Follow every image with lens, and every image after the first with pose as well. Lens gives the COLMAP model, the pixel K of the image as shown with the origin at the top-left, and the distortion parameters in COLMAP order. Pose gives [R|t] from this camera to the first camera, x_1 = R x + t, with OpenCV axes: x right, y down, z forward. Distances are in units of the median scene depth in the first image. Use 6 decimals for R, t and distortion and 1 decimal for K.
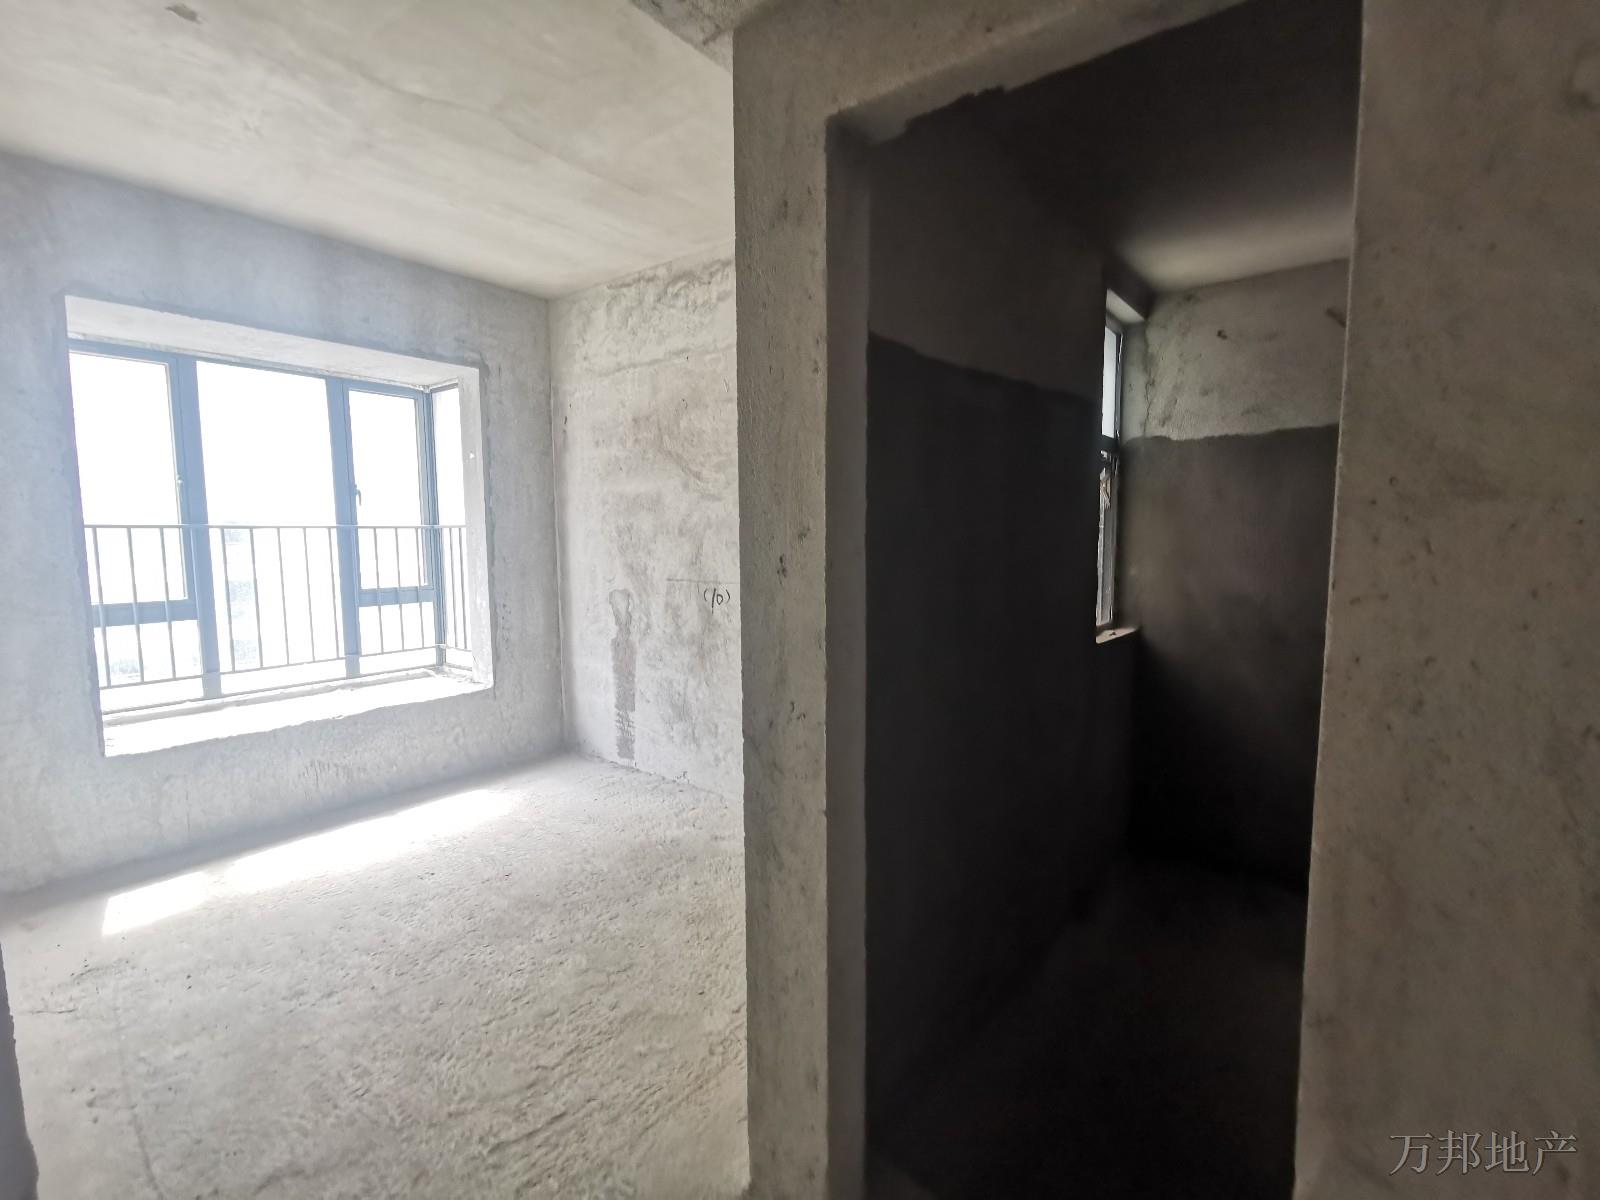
lens RADIAL K [[748.4, 0, 805.5], [0, 748.4, 600.4], [0, 0, 1]] dist [0.003836, 0.001486]
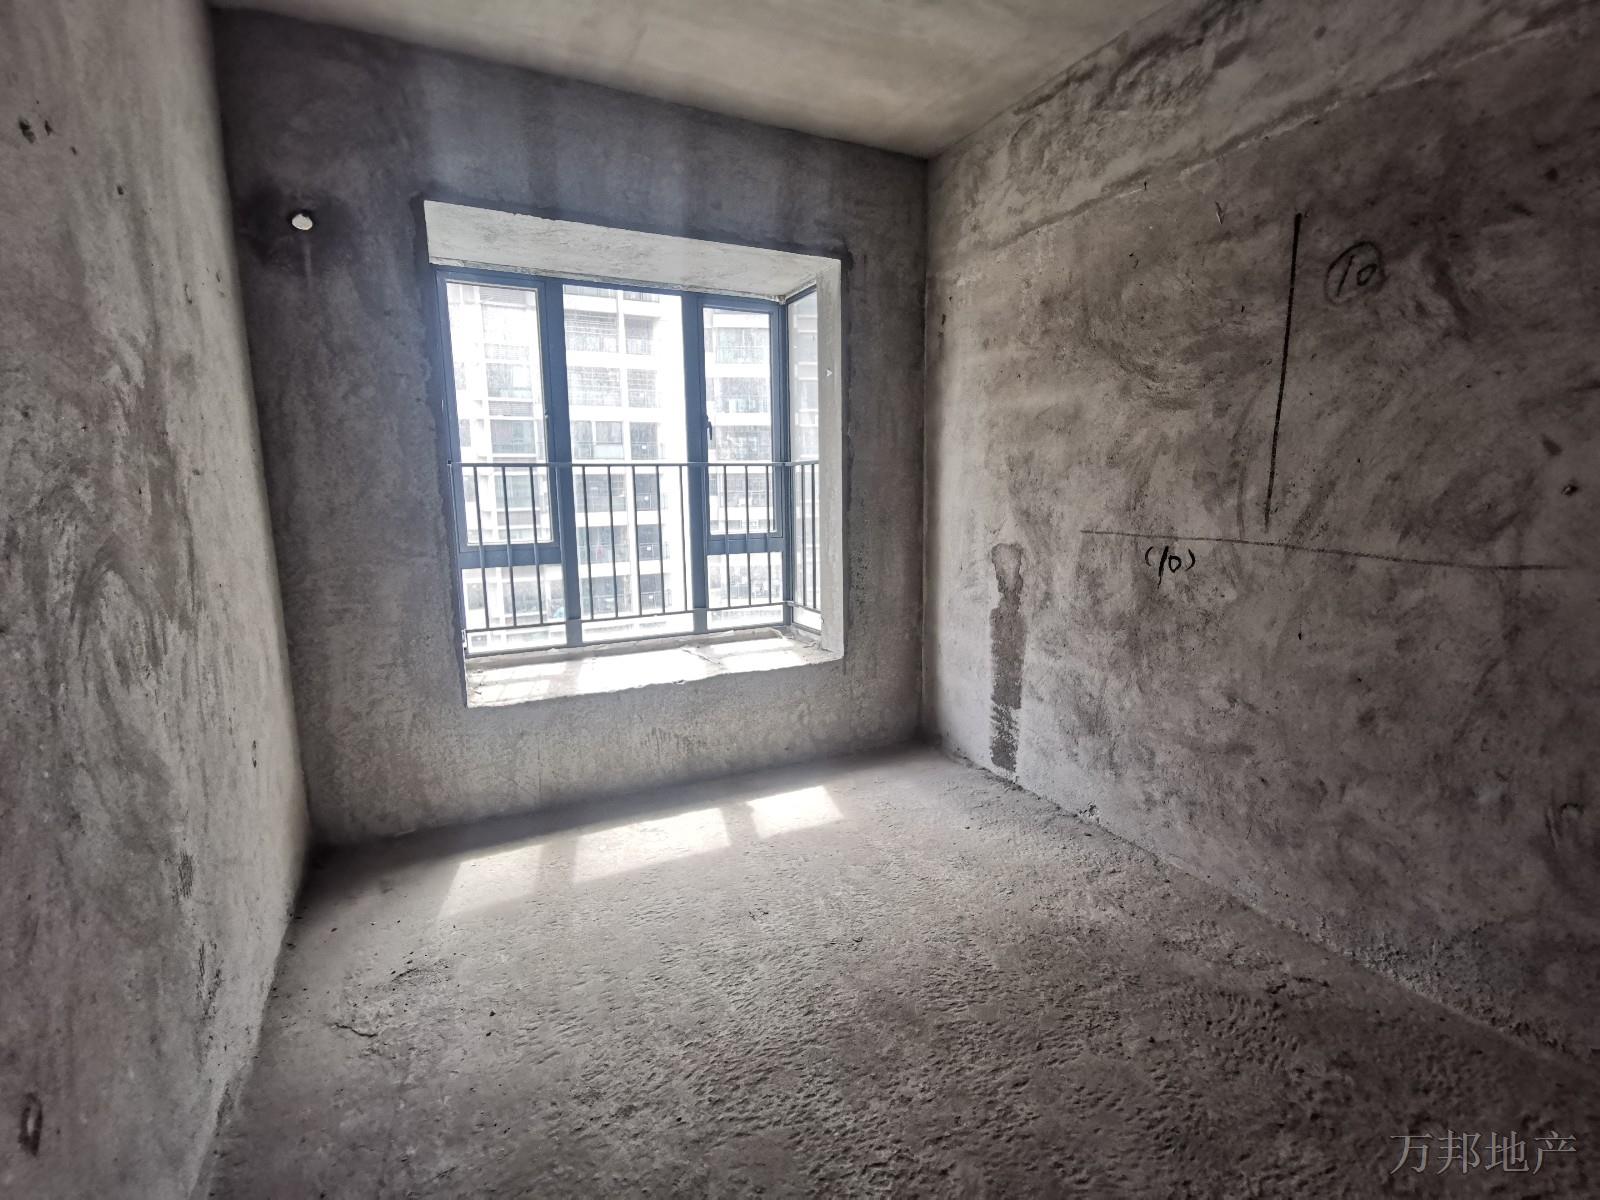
lens RADIAL K [[748.4, 0, 805.5], [0, 748.4, 600.4], [0, 0, 1]] dist [0.003836, 0.001486]
pose [[0.904786, 0.059235, -0.421728, -0.119457], [-0.031129, 0.996829, 0.073228, -0.006969], [0.424728, -0.053128, 0.903761, 0.259081]]
